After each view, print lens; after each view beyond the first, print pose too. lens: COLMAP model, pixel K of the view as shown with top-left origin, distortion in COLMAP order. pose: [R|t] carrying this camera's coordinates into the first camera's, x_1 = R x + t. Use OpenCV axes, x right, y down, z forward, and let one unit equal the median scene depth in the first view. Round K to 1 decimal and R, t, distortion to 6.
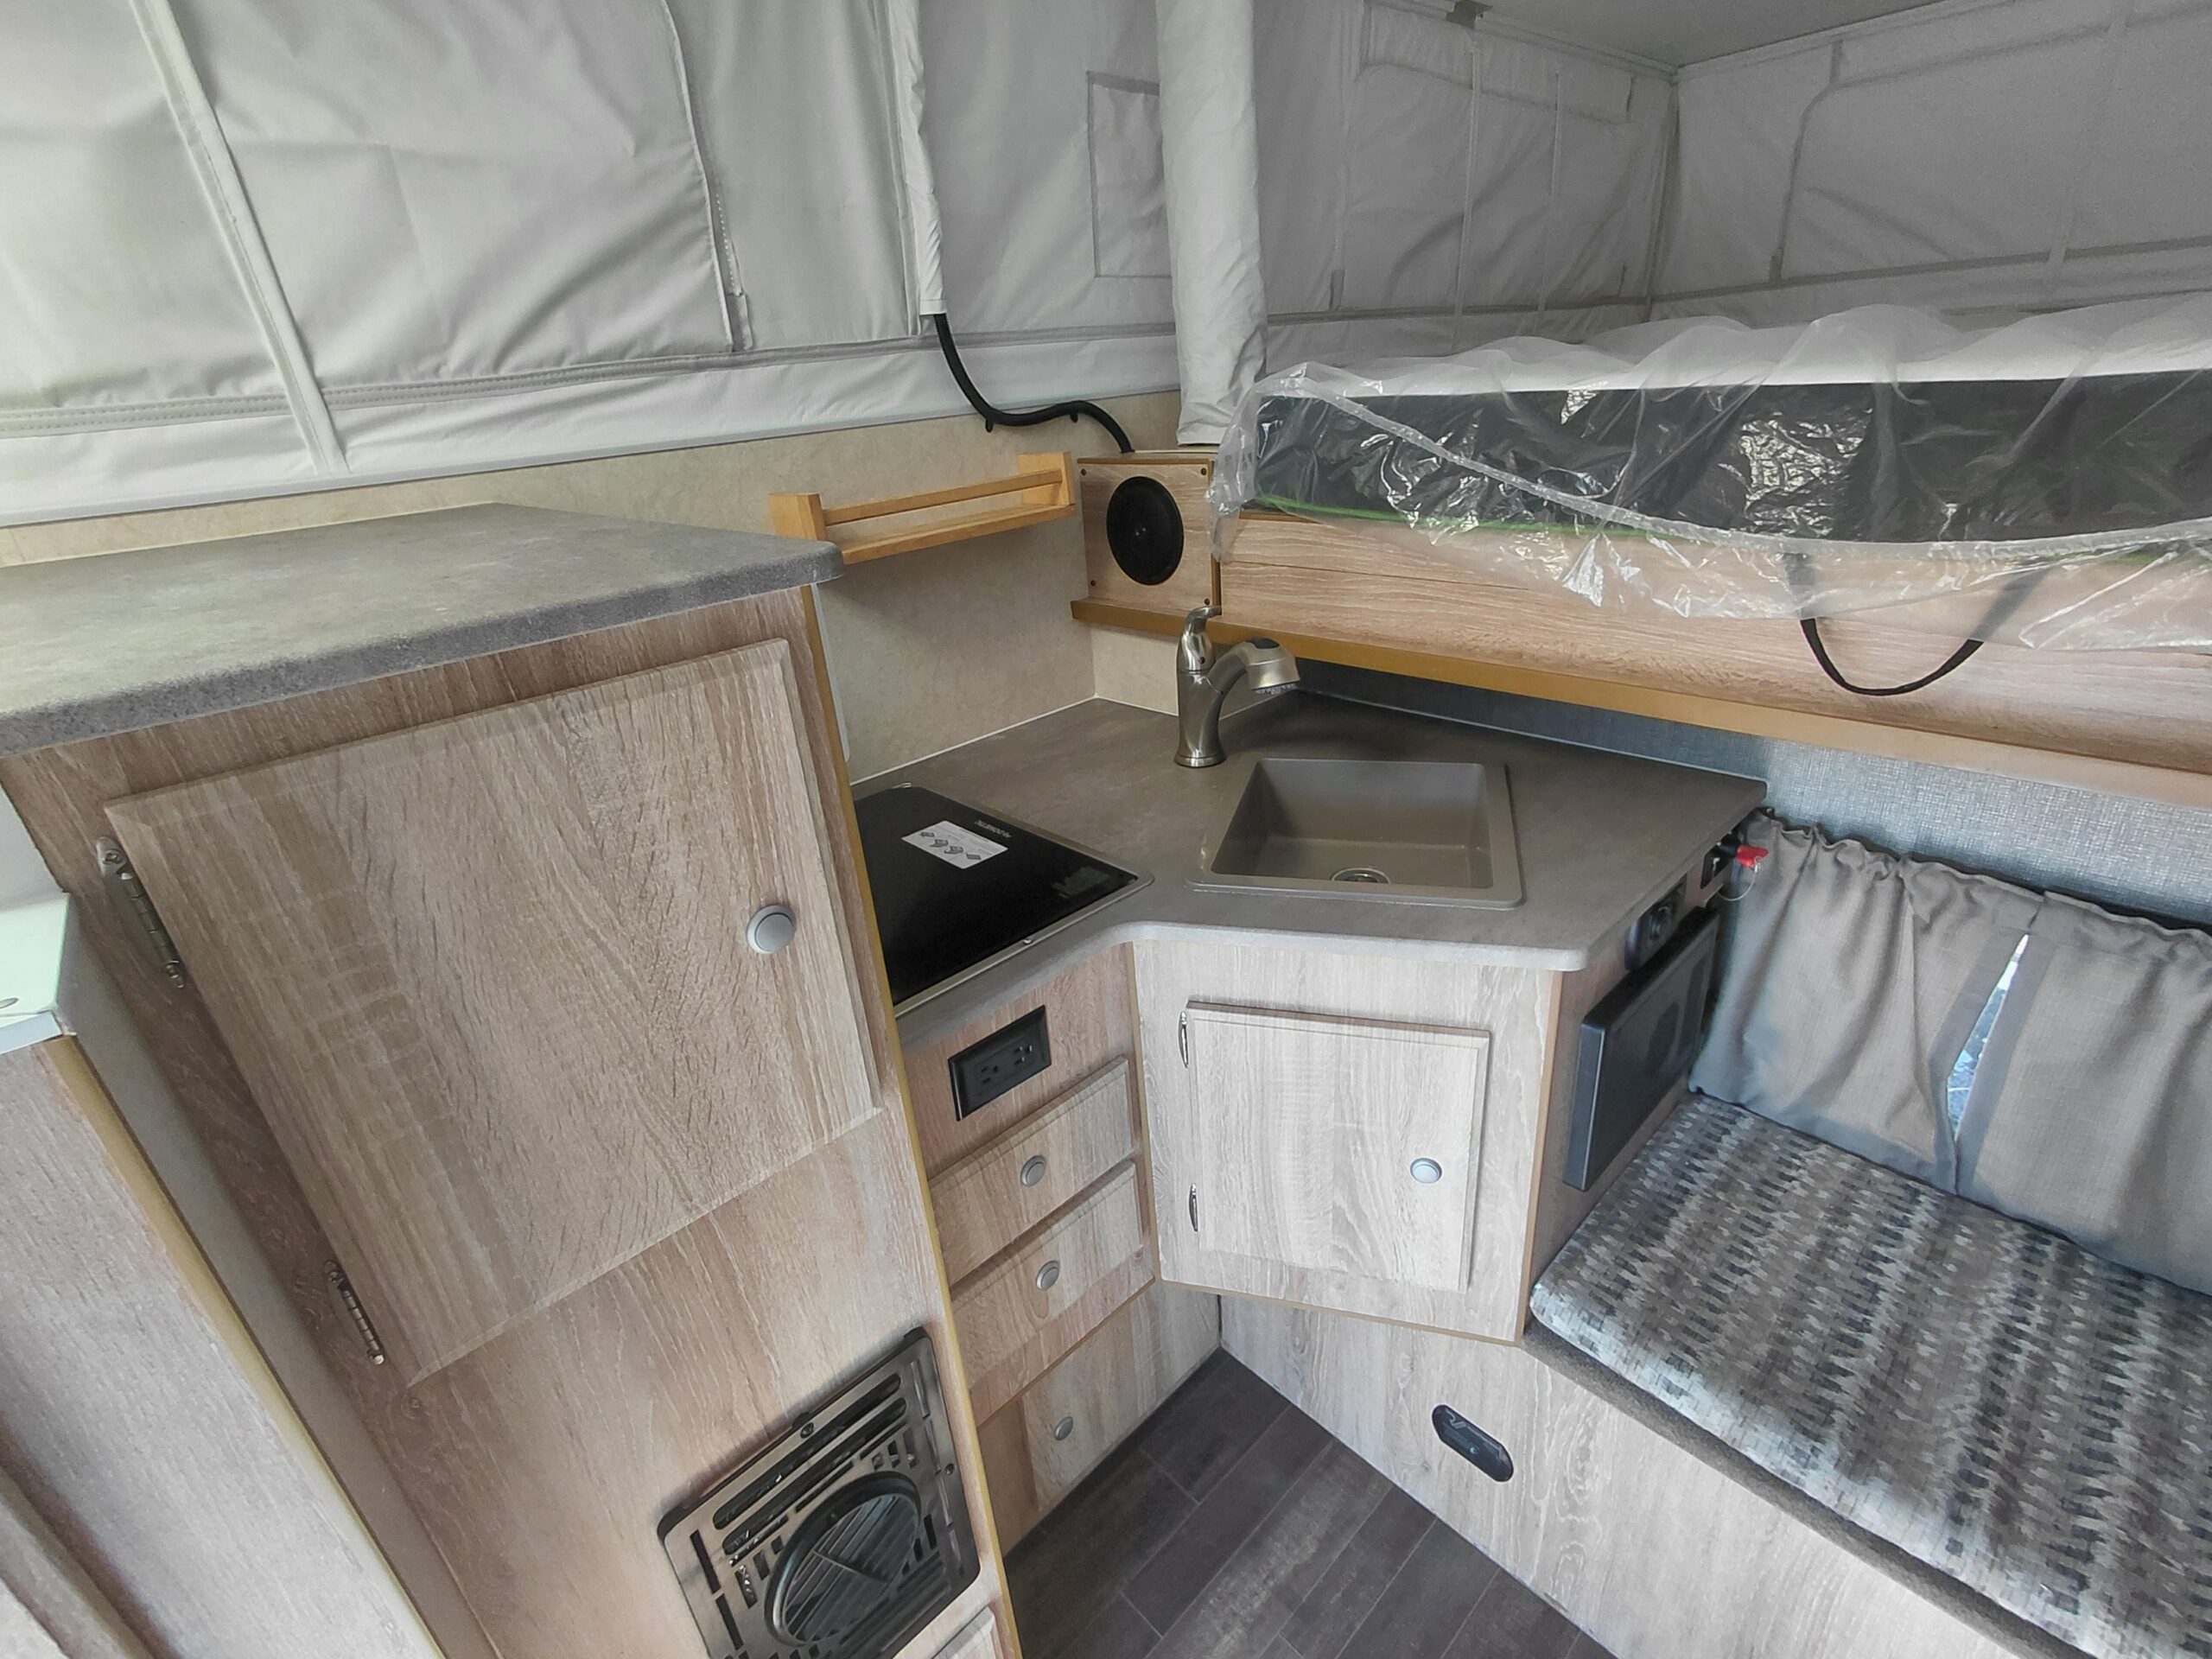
lens RADIAL K [[1026.0, 0, 1109.1], [0, 1026.0, 832.2], [0, 0, 1]] dist [-0.001612, -0.000560]
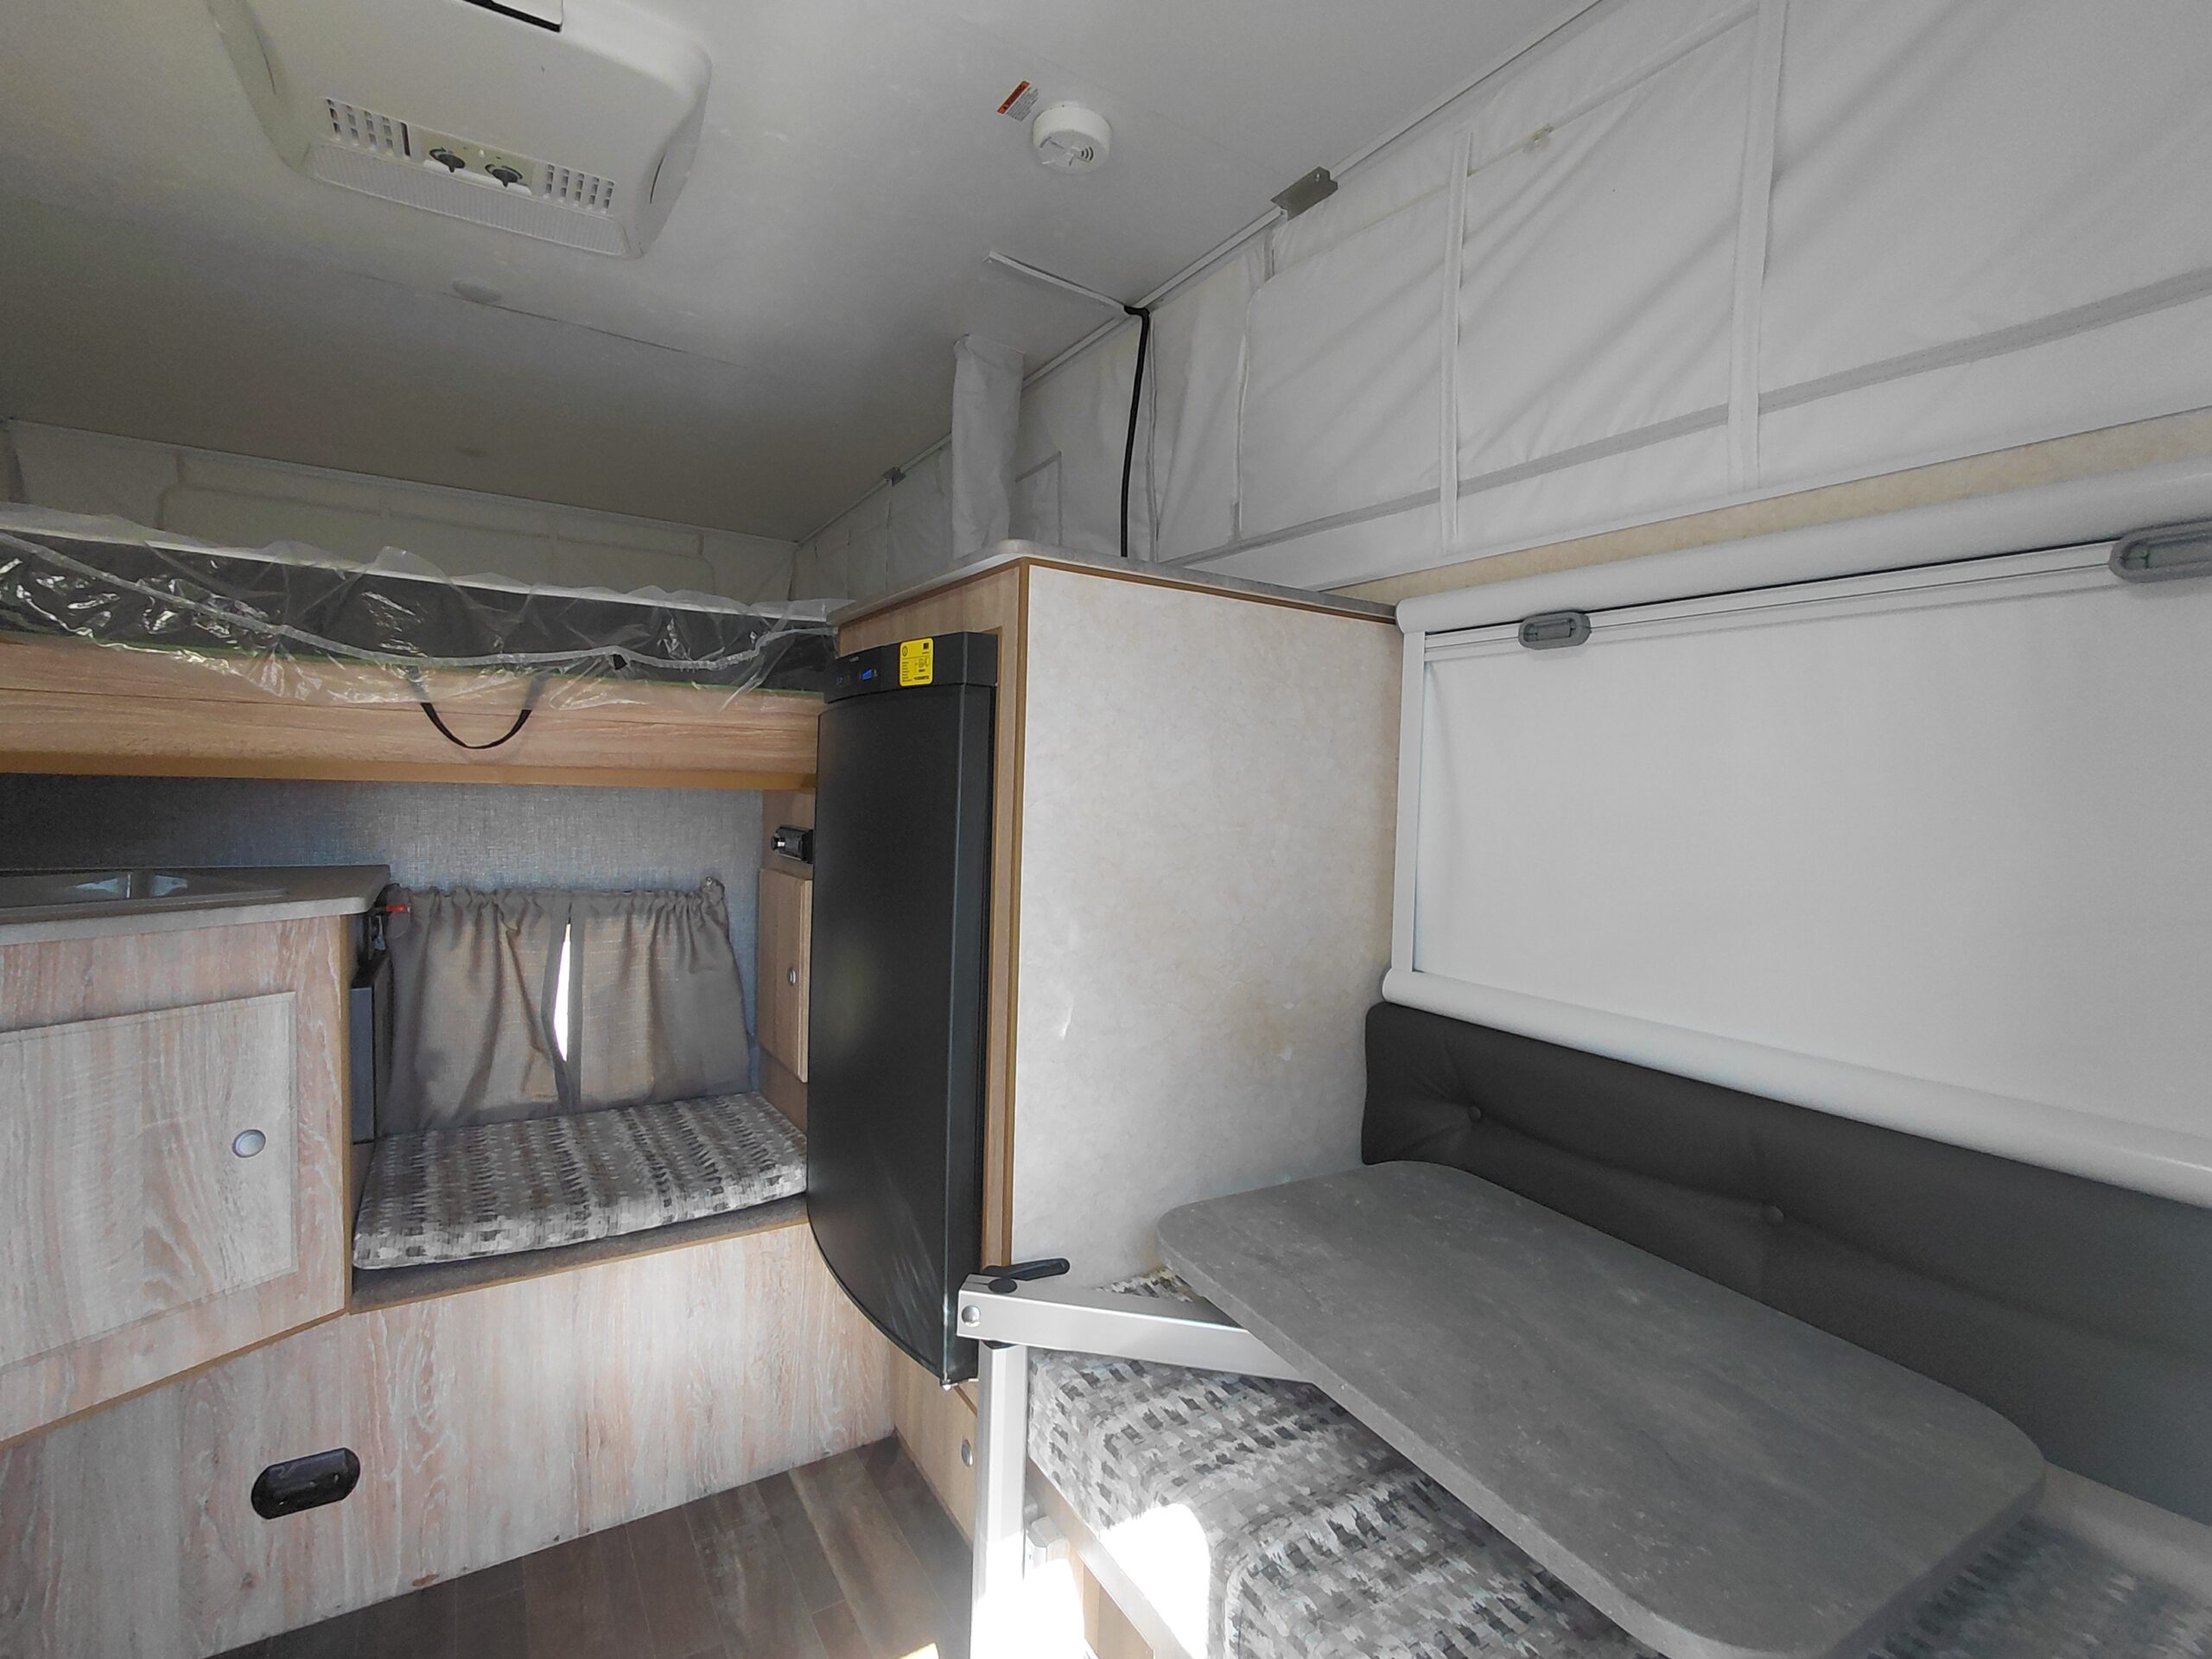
lens RADIAL K [[1026.0, 0, 1108.8], [0, 1026.0, 828.0], [0, 0, 1]] dist [-0.001612, -0.000560]
pose [[0.190169, 0.050275, 0.980463, -0.615965], [0.368851, 0.921864, -0.118812, 0.487708], [-0.909827, 0.384239, 0.156766, -0.152221]]
